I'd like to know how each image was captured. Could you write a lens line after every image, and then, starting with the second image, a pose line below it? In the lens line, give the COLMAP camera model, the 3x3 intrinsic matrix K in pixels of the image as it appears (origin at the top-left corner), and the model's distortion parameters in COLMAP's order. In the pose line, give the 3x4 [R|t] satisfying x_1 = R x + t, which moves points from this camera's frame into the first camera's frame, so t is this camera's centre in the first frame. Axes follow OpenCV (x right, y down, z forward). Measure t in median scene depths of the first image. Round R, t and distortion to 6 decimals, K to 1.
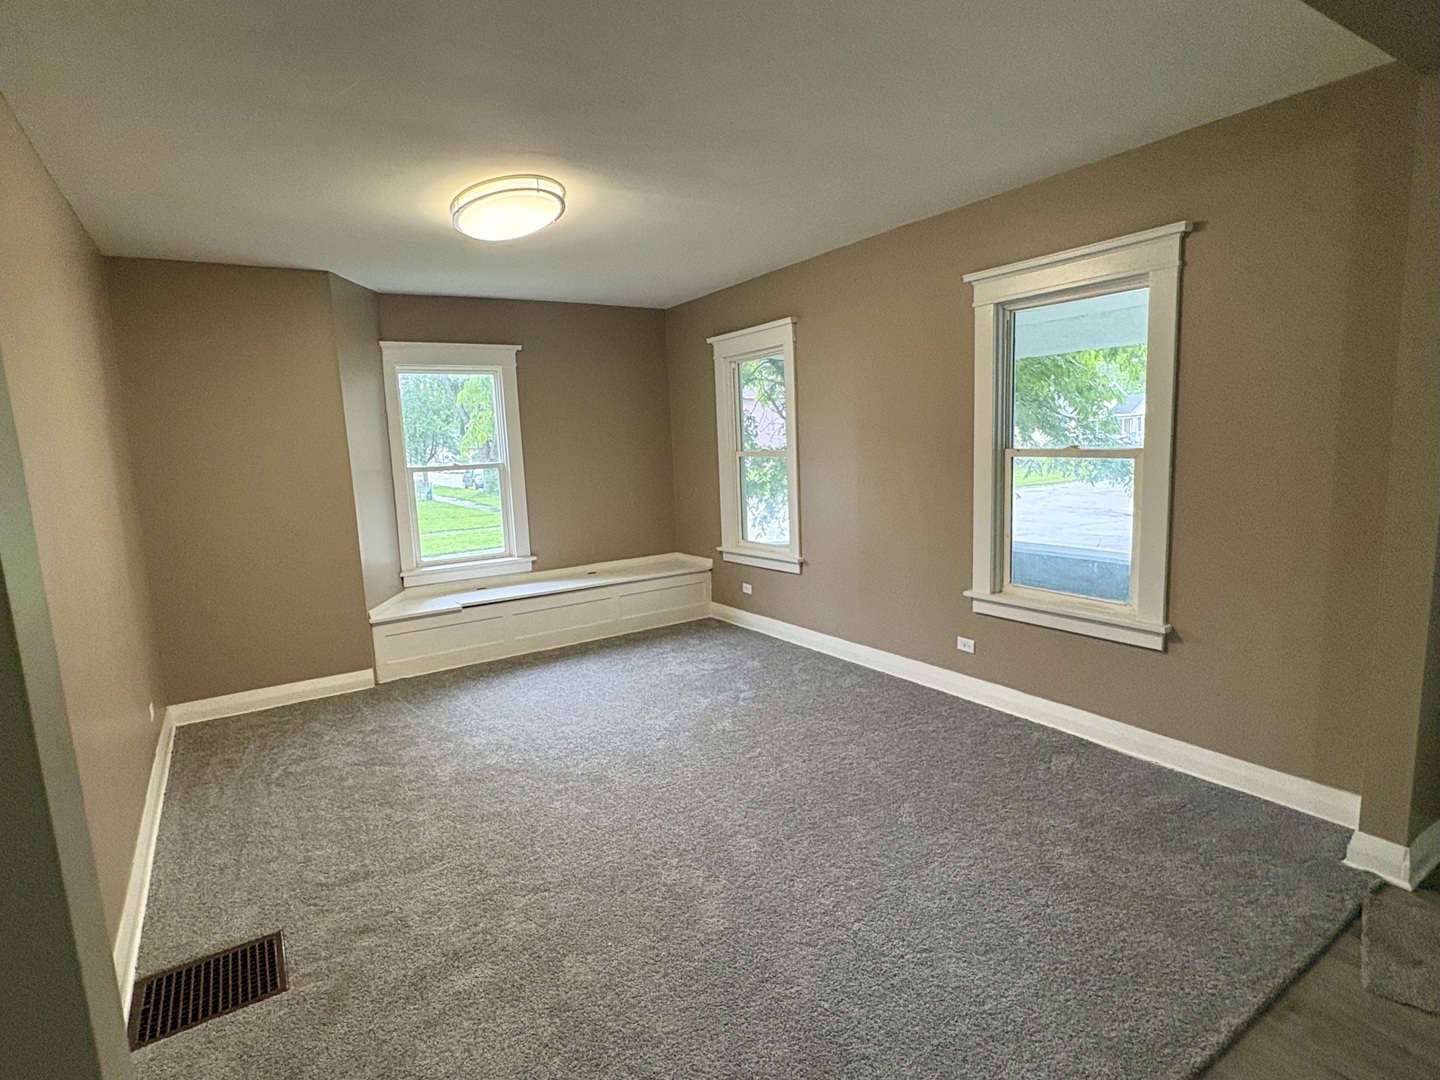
lens RADIAL K [[741.1, 0, 720.0], [0, 741.1, 540.0], [0, 0, 1]] dist [0.002382, 0.001043]
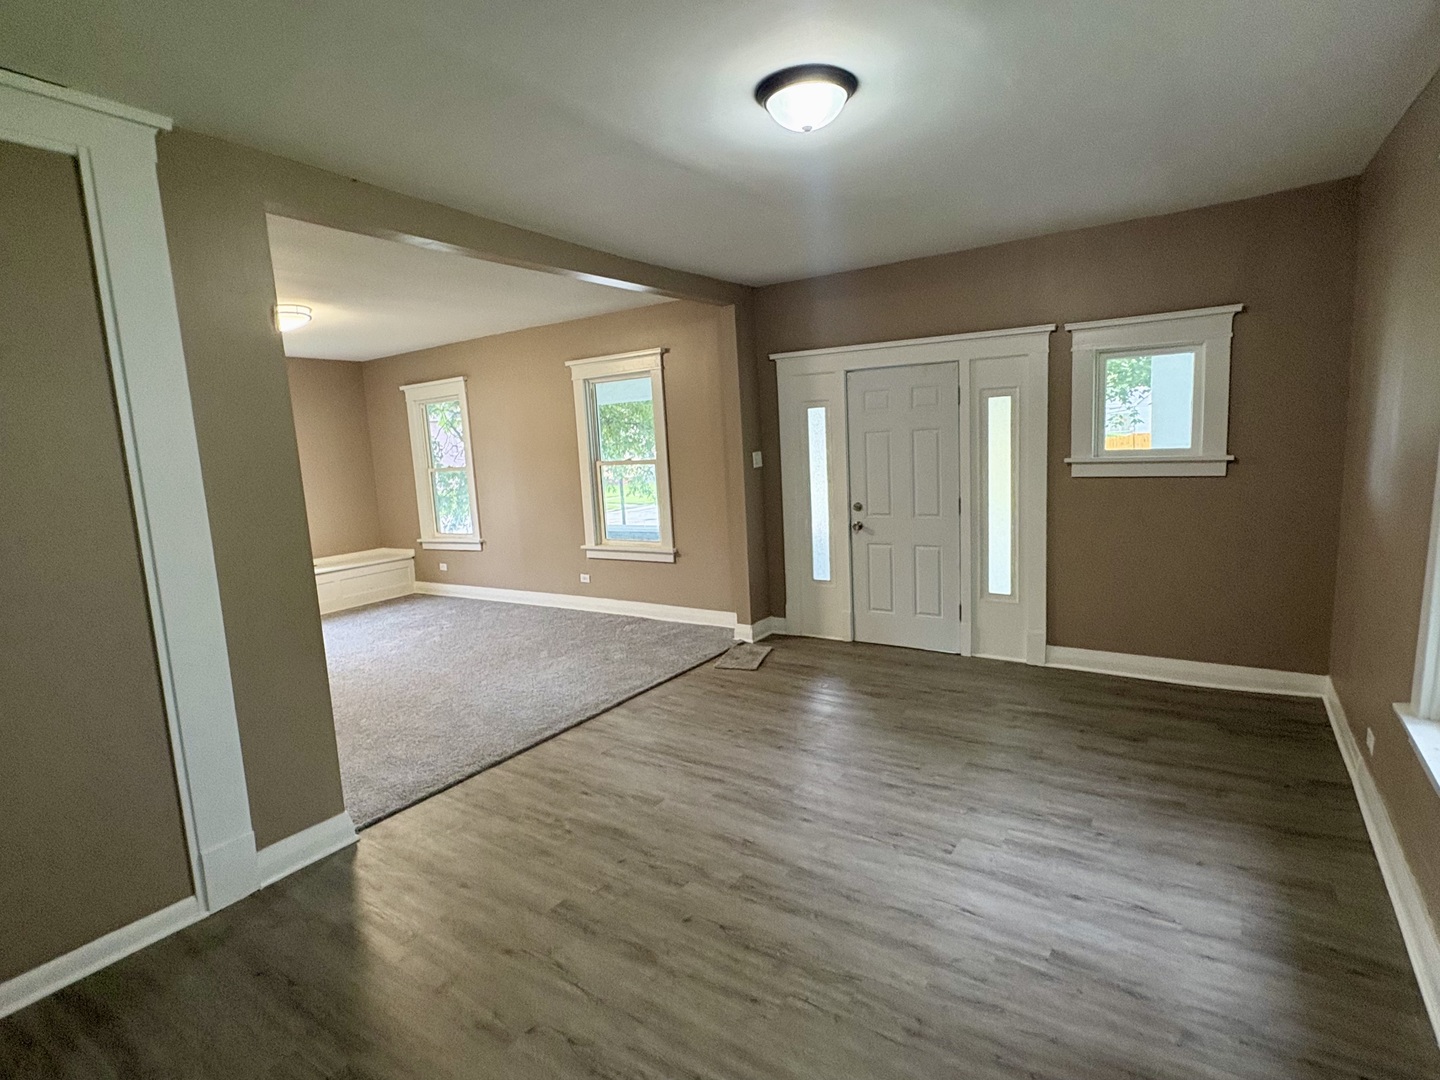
lens RADIAL K [[741.1, 0, 720.0], [0, 741.1, 540.0], [0, 0, 1]] dist [0.002382, 0.001043]
pose [[0.917607, -0.061744, 0.392665, -0.039151], [0.072287, 0.997310, -0.012104, 0.092180], [-0.390861, 0.039492, 0.919602, -0.629087]]
